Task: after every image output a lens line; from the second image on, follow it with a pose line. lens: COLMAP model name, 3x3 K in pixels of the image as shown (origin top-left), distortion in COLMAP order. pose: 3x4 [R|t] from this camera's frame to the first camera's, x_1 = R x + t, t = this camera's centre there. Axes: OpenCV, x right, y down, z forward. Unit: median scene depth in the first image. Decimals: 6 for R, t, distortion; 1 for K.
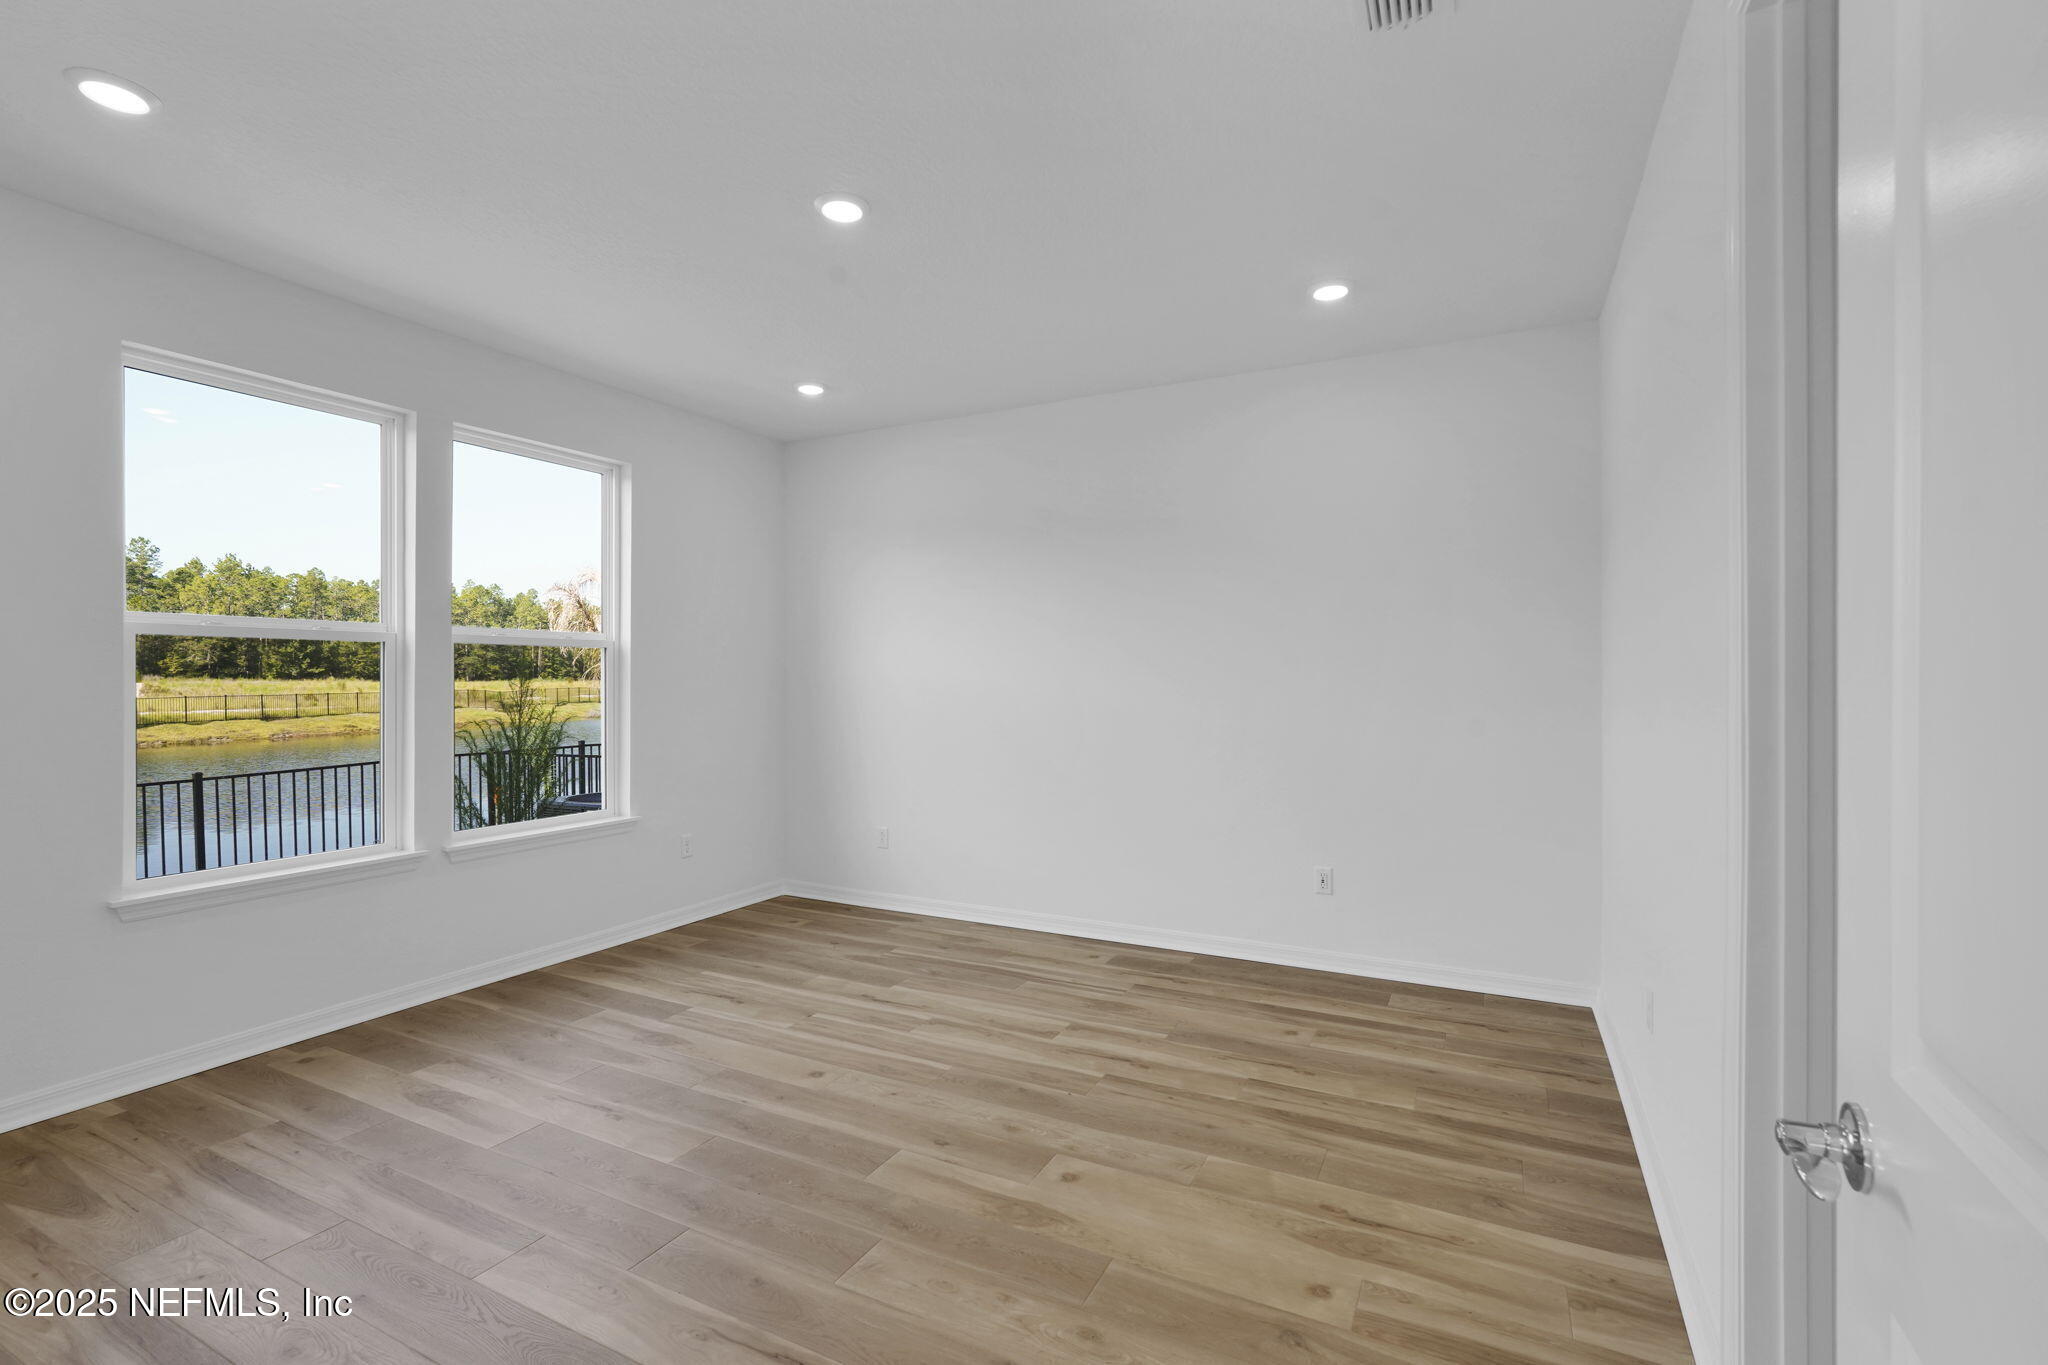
lens RADIAL K [[925.9, 0, 1025.9], [0, 925.9, 681.8], [0, 0, 1]] dist [-0.000408, 0.000357]
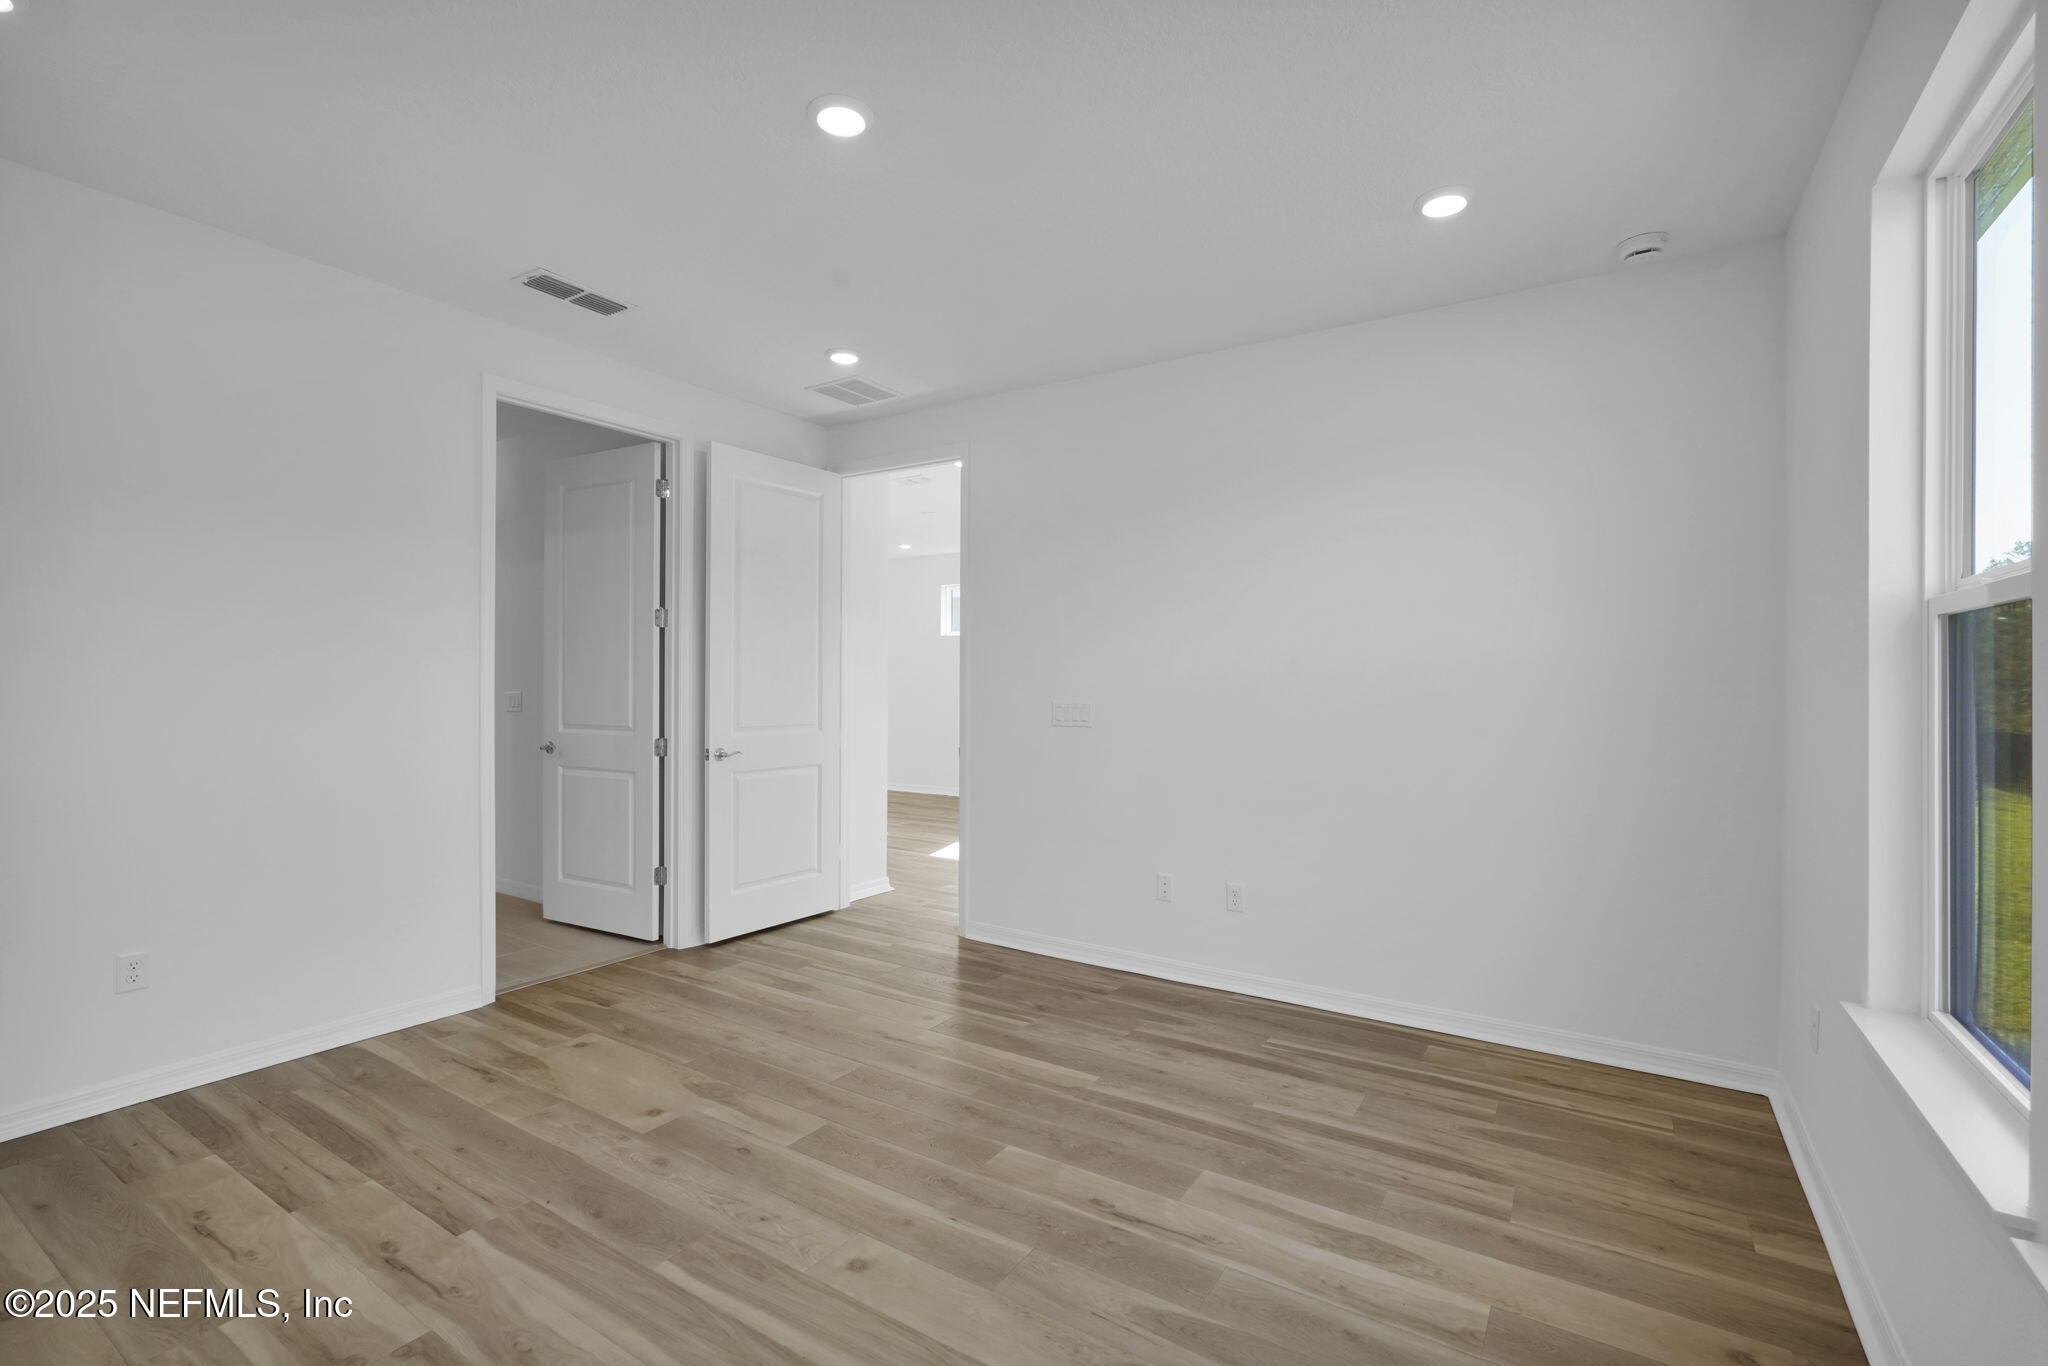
lens RADIAL K [[925.9, 0, 1025.9], [0, 925.9, 685.3], [0, 0, 1]] dist [-0.000408, 0.000357]
pose [[-0.994954, -0.004940, 0.100206, -0.492134], [-0.004083, 0.999953, 0.008747, -0.003756], [-0.100245, 0.008294, -0.994928, 1.971006]]
